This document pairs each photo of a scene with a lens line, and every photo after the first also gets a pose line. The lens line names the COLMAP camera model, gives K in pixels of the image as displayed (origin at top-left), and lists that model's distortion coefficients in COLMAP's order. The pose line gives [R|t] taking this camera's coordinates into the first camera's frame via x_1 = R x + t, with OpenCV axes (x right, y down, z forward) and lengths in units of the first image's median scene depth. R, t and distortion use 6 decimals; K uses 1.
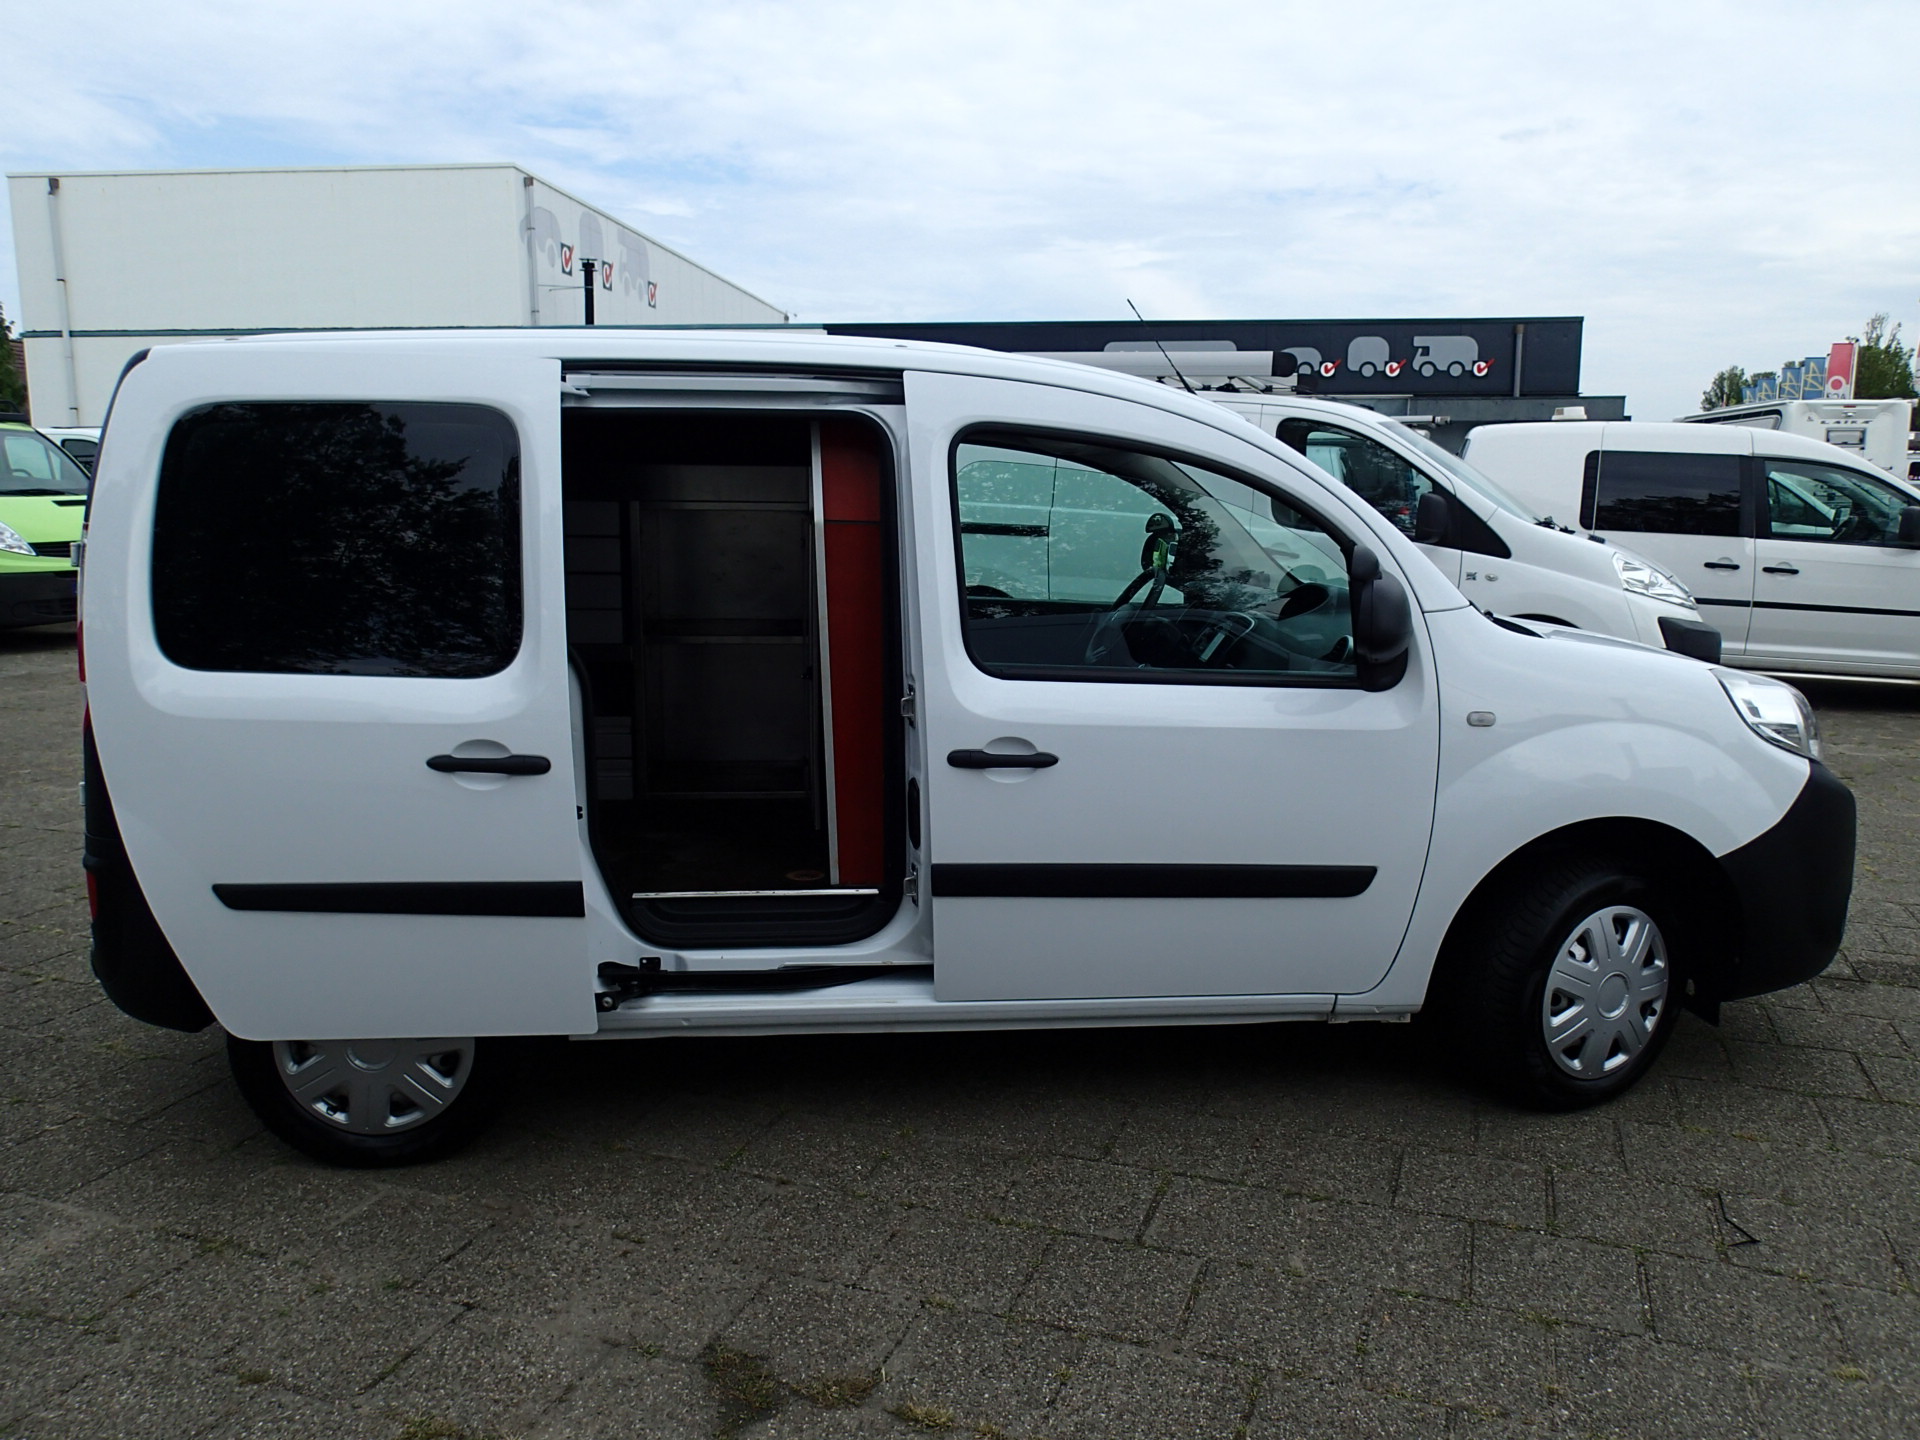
lens RADIAL K [[1421.7, 0, 961.7], [0, 1421.7, 716.7], [0, 0, 1]] dist [0.013750, -0.012549]
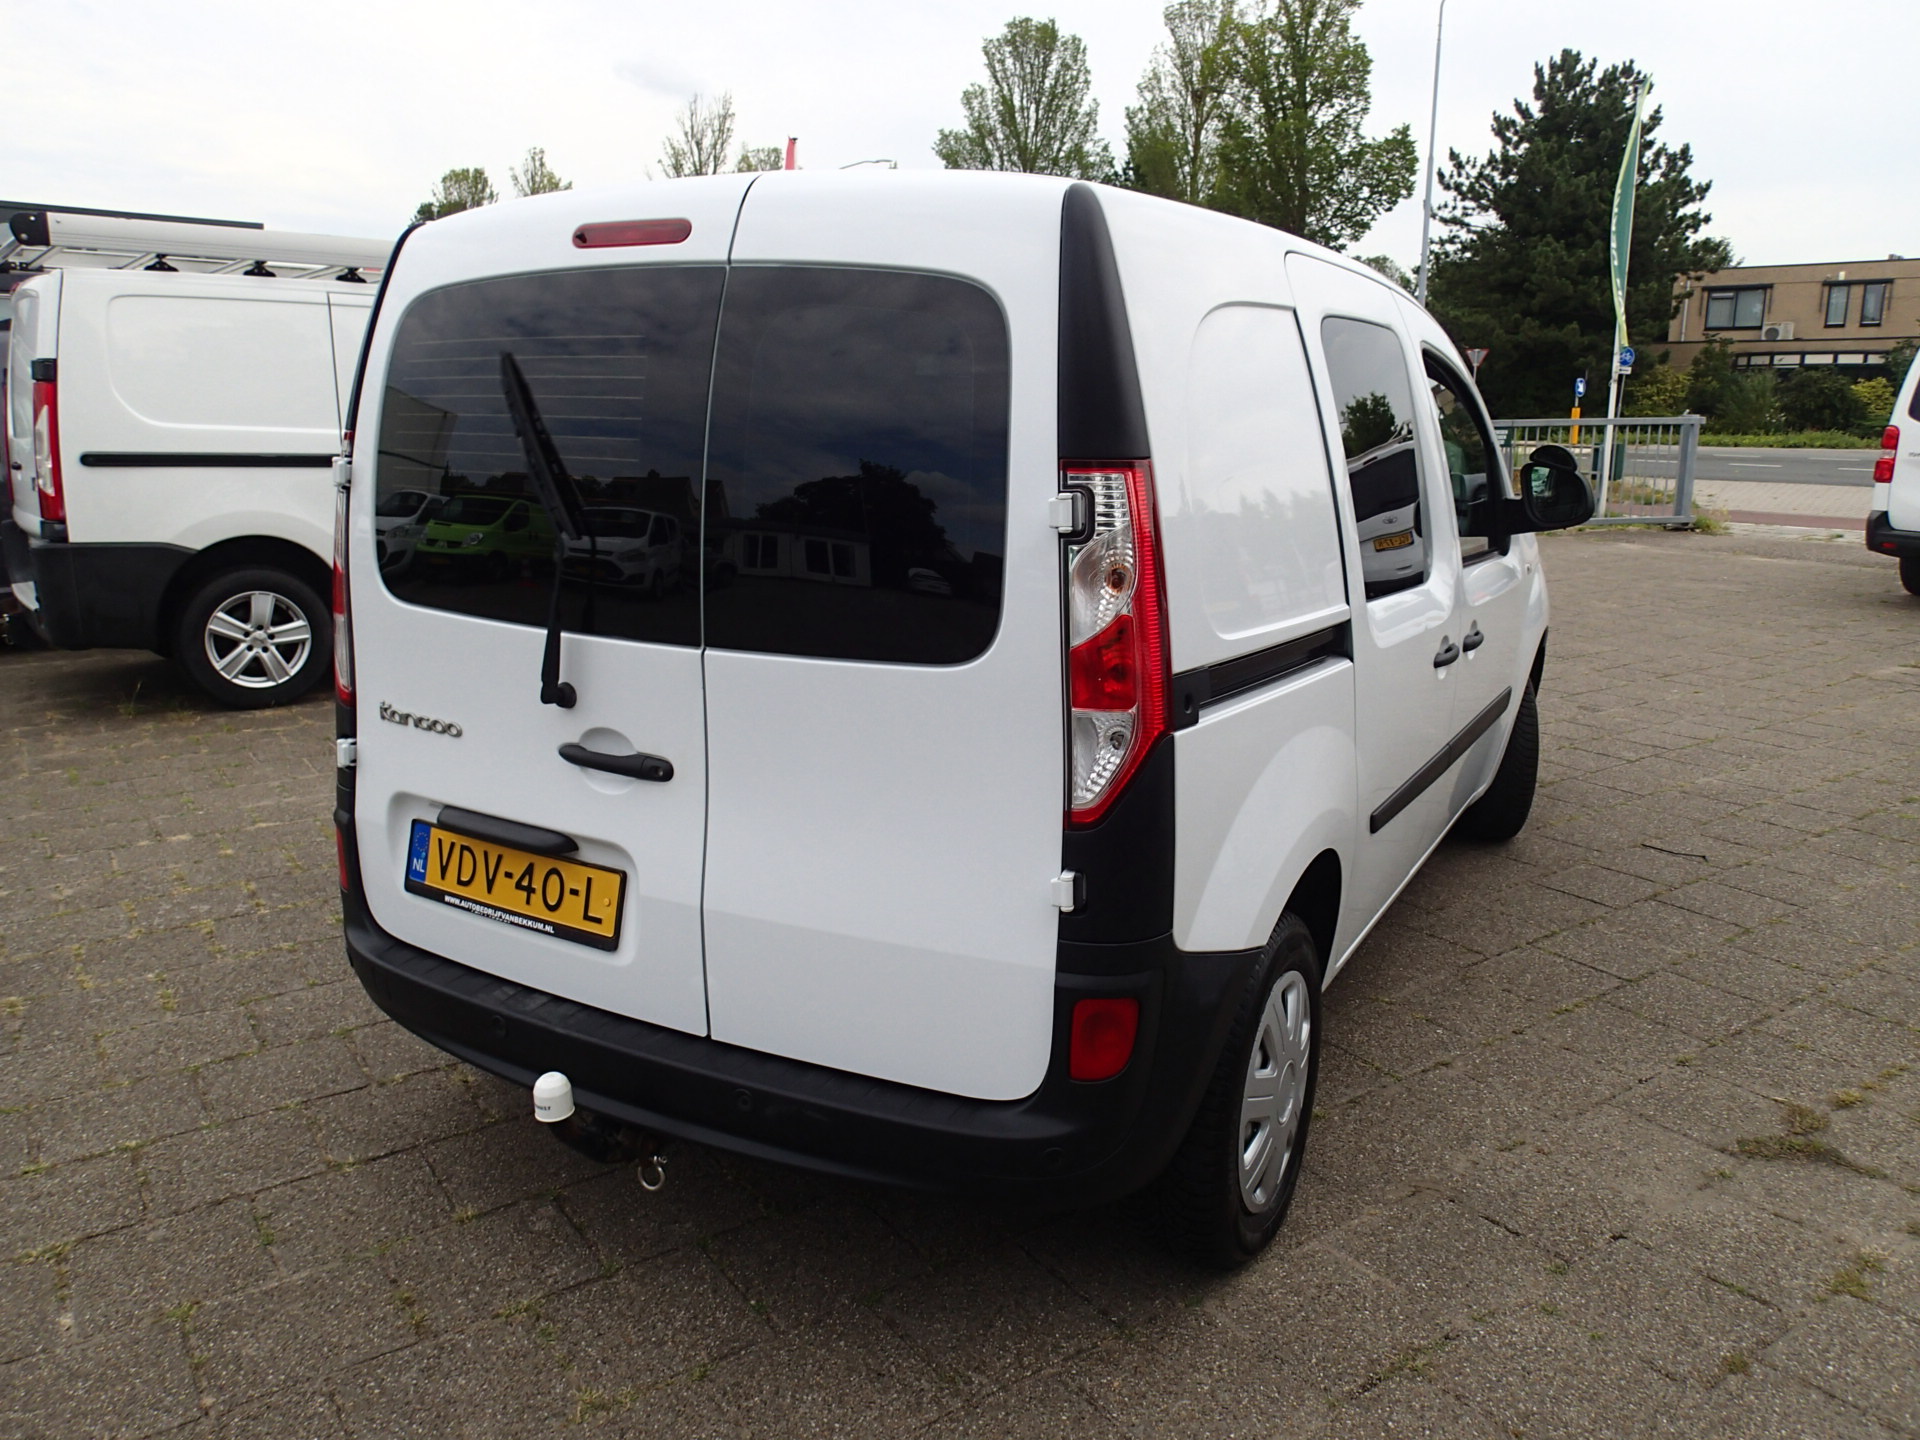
lens RADIAL K [[1421.7, 0, 995.1], [0, 1421.7, 725.1], [0, 0, 1]] dist [0.013750, -0.012549]
pose [[0.544116, -0.181004, 0.819253, -1.131361], [0.122710, 0.983120, 0.135708, -0.107273], [-0.829988, 0.026690, 0.557142, 0.676647]]
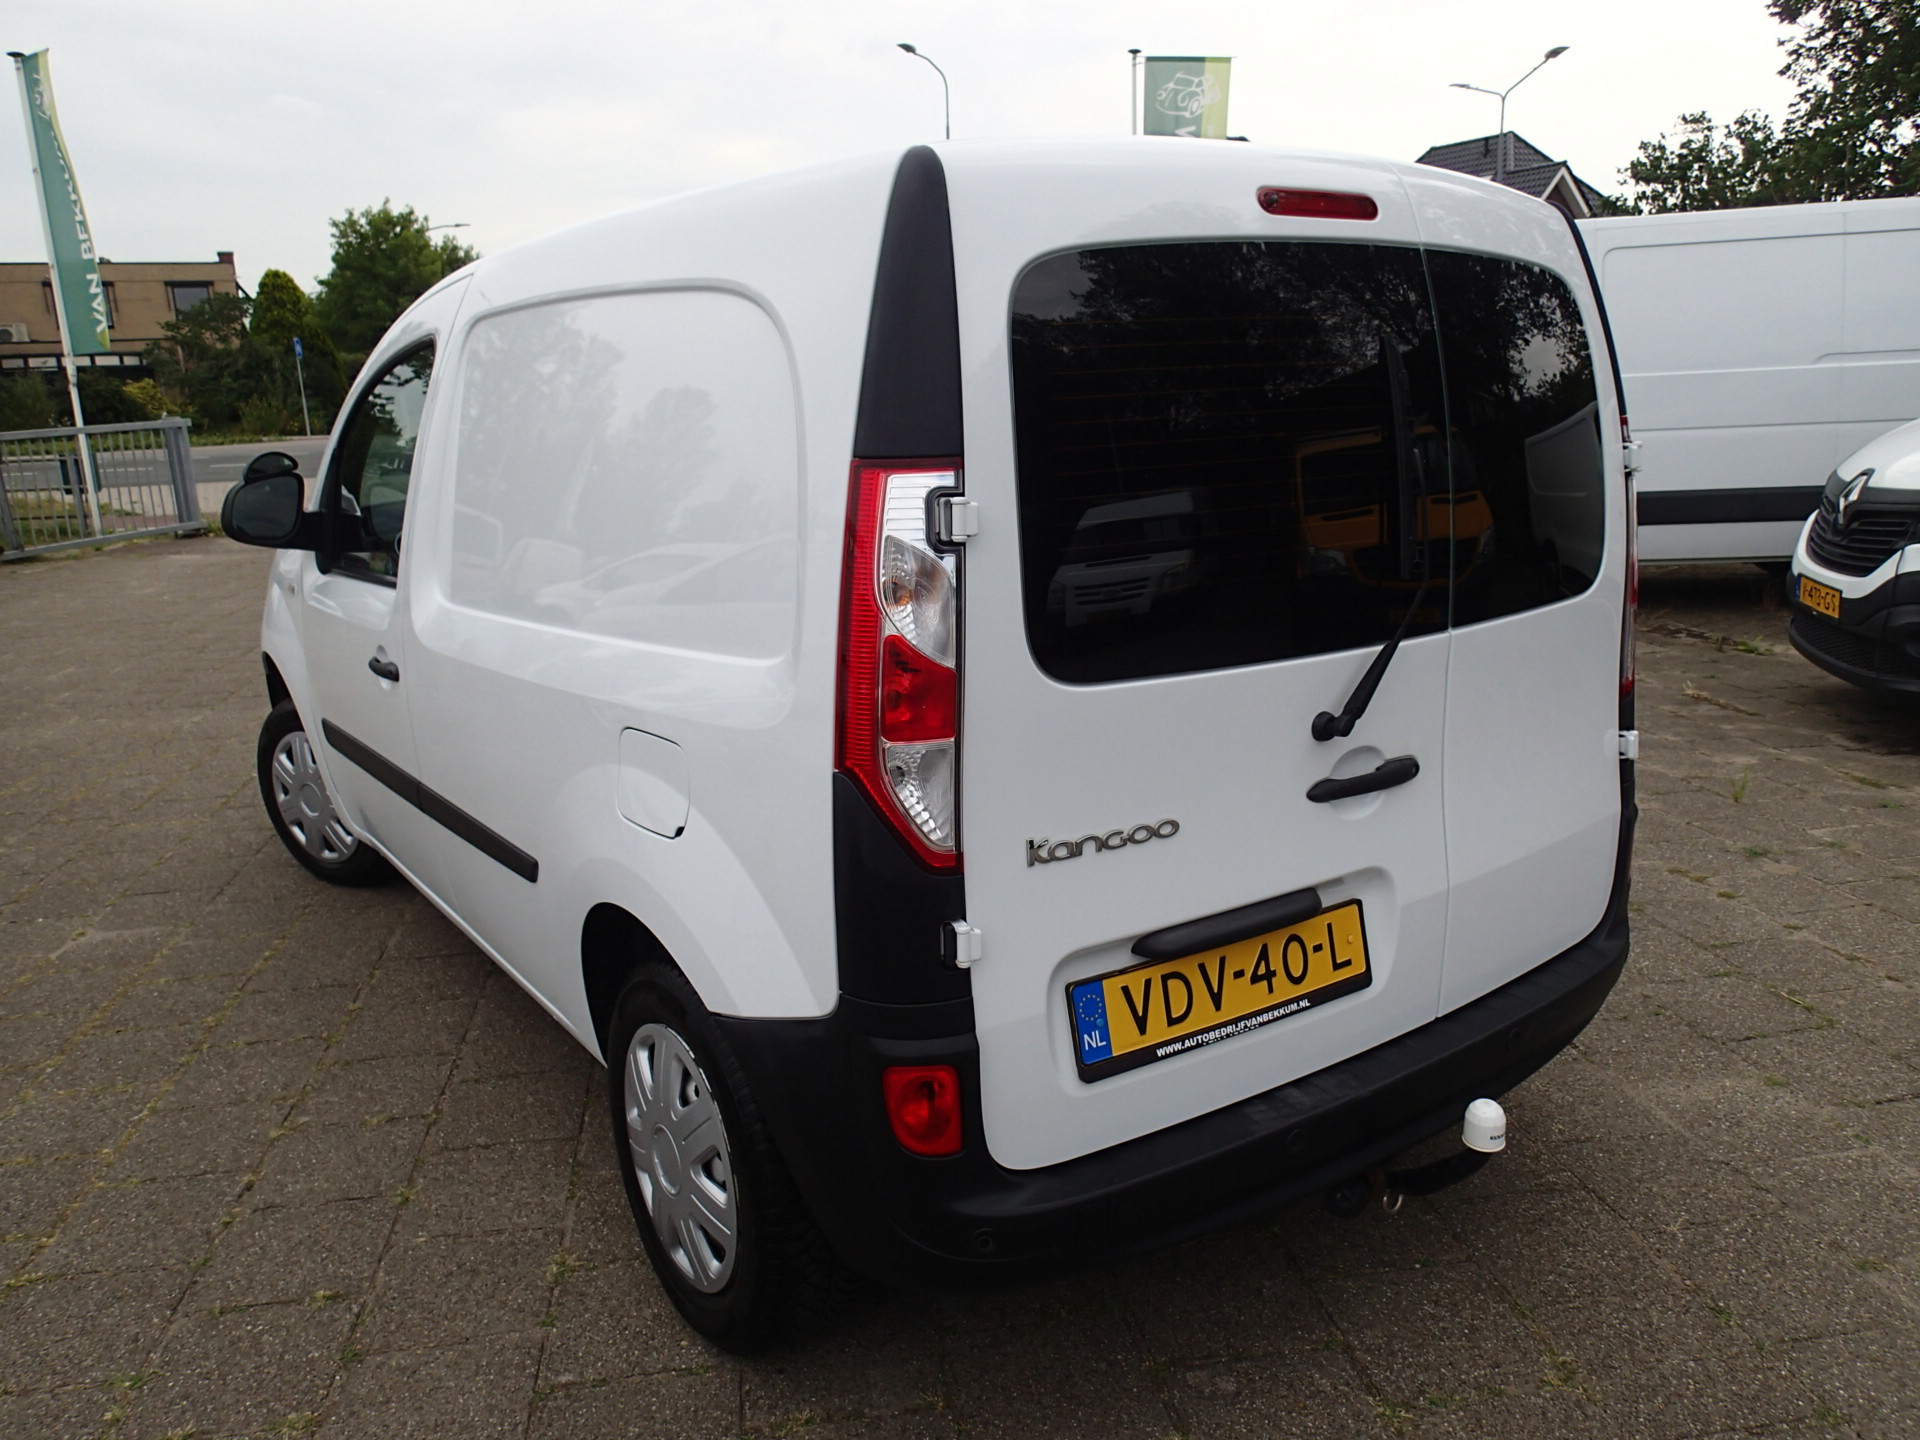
lens RADIAL K [[1421.7, 0, 960.6], [0, 1421.7, 721.0], [0, 0, 1]] dist [0.013750, -0.012549]
pose [[-0.513661, -0.182361, 0.838390, -1.103146], [0.170604, 0.935931, 0.308102, -0.278279], [-0.840861, 0.301292, -0.449640, 1.694016]]
